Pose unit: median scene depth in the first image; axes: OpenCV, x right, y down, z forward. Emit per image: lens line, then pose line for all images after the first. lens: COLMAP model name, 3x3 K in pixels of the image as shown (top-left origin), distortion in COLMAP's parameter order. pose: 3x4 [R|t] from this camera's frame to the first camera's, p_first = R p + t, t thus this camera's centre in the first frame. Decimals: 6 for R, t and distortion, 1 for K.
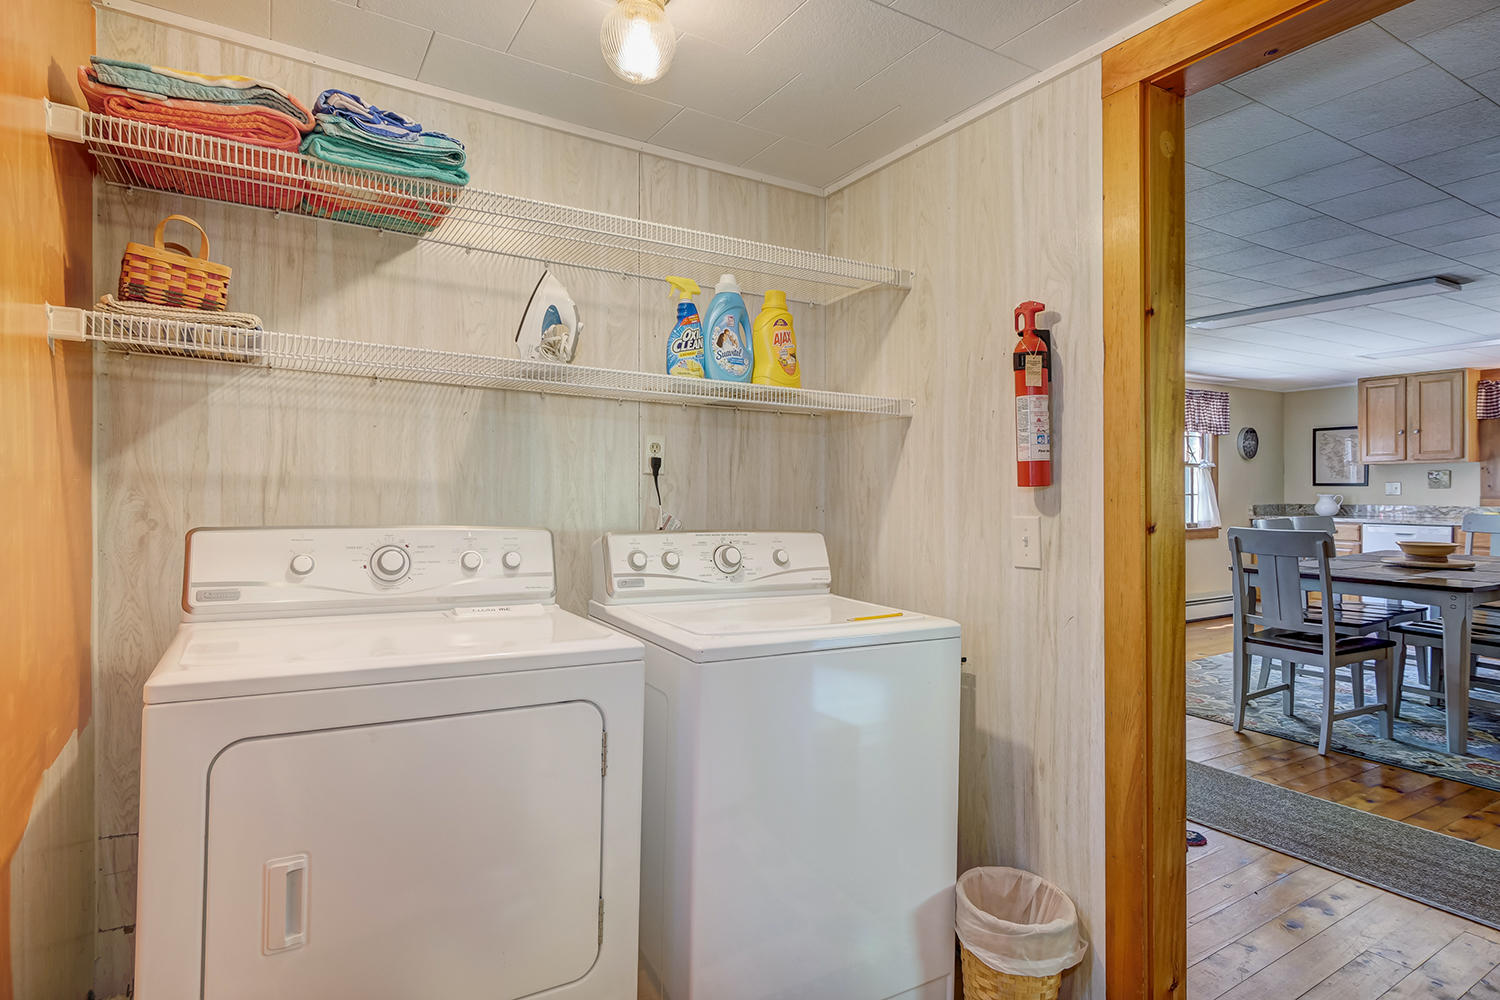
lens RADIAL K [[794.6, 0, 750.0], [0, 794.6, 500.0], [0, 0, 1]] dist [0.000009, 0.000056]
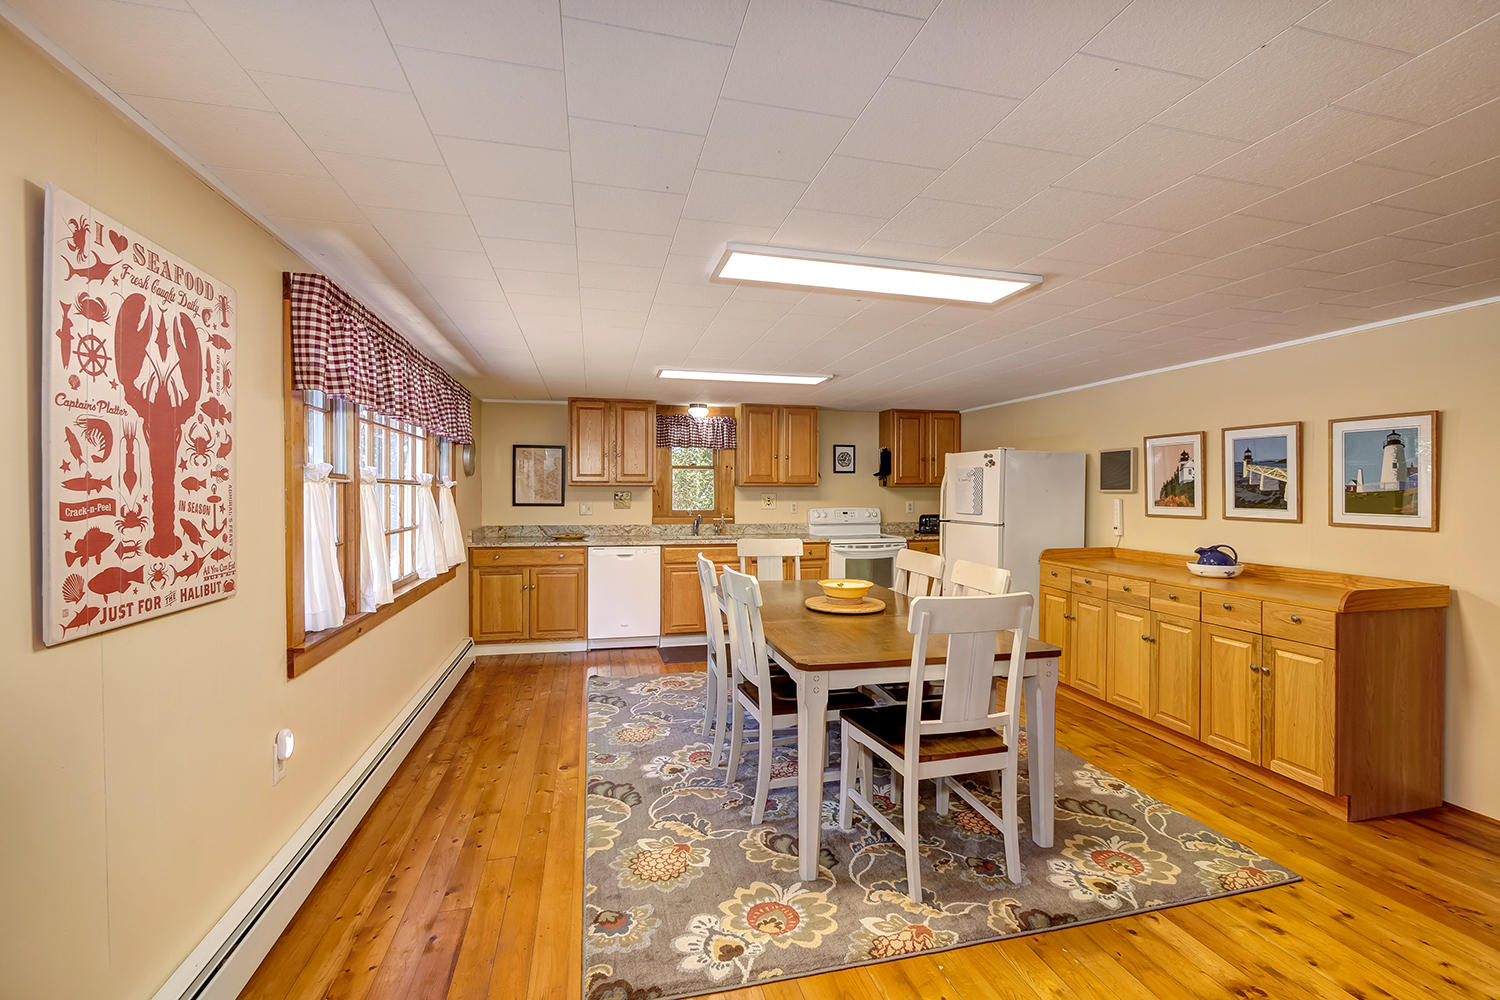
lens RADIAL K [[640.5, 0, 750.0], [0, 640.5, 500.0], [0, 0, 1]] dist [-0.008164, -0.000101]
pose [[0.299345, 0.005031, 0.954132, 0.076787], [0.011426, 0.999895, -0.008857, -0.015729], [-0.954077, 0.013553, 0.299256, 0.528911]]
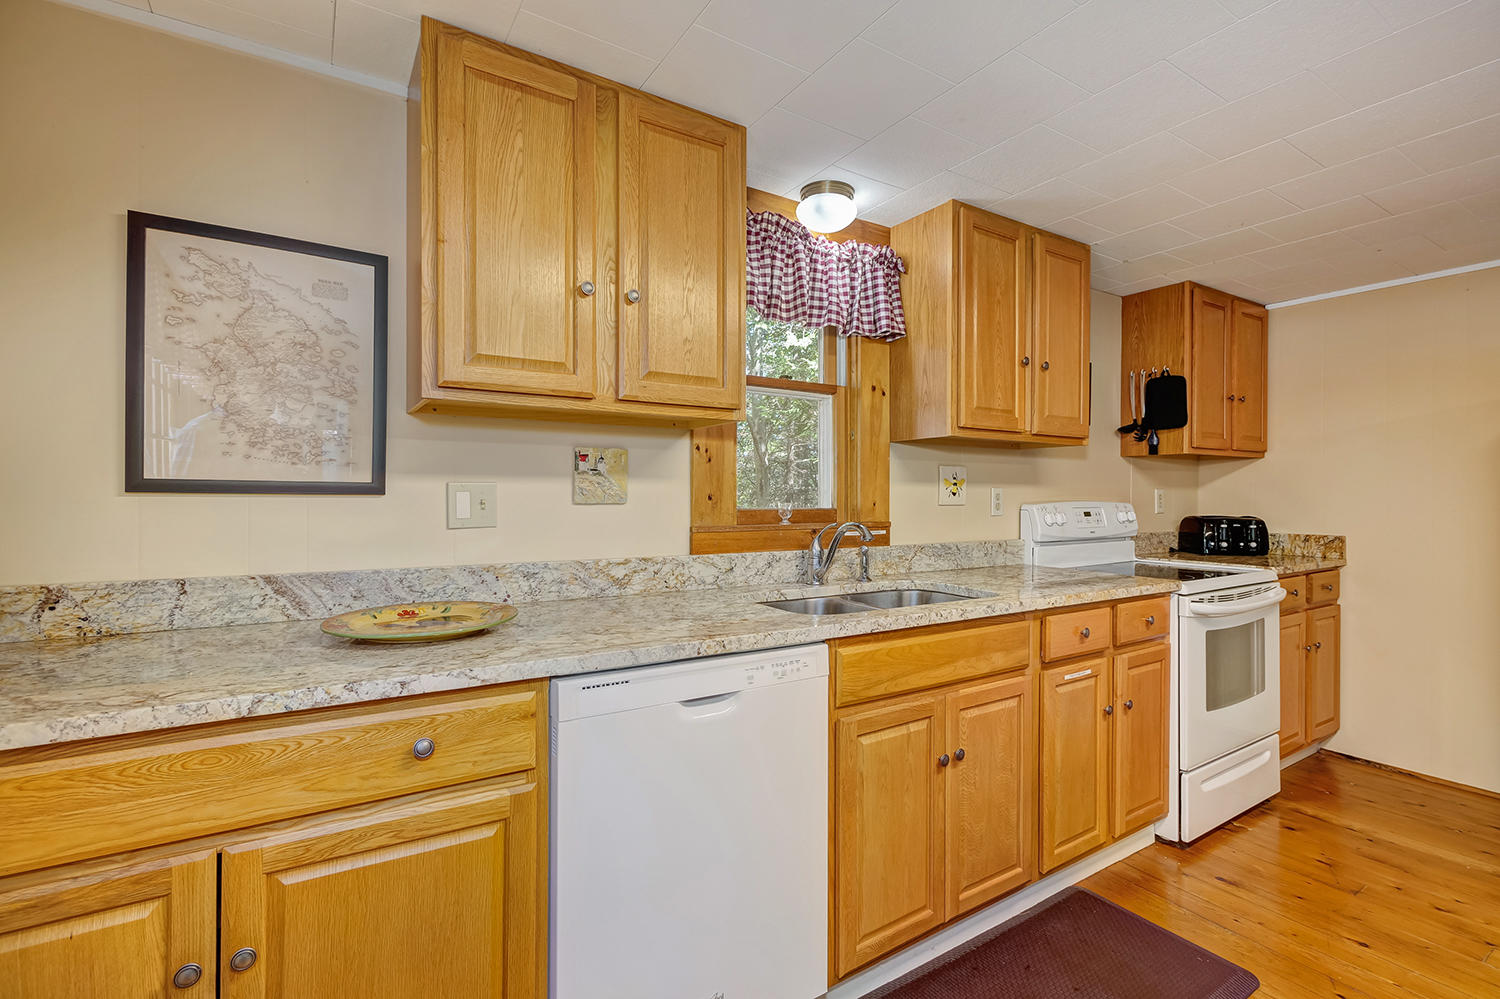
lens RADIAL K [[687.4, 0, 750.0], [0, 687.4, 499.5], [0, 0, 1]] dist [0.000389, 0.000079]
pose [[-0.034129, 0.013228, 0.999330, 0.548349], [0.016580, 0.999782, -0.012668, -0.011343], [-0.999280, 0.016136, -0.034341, 0.880649]]
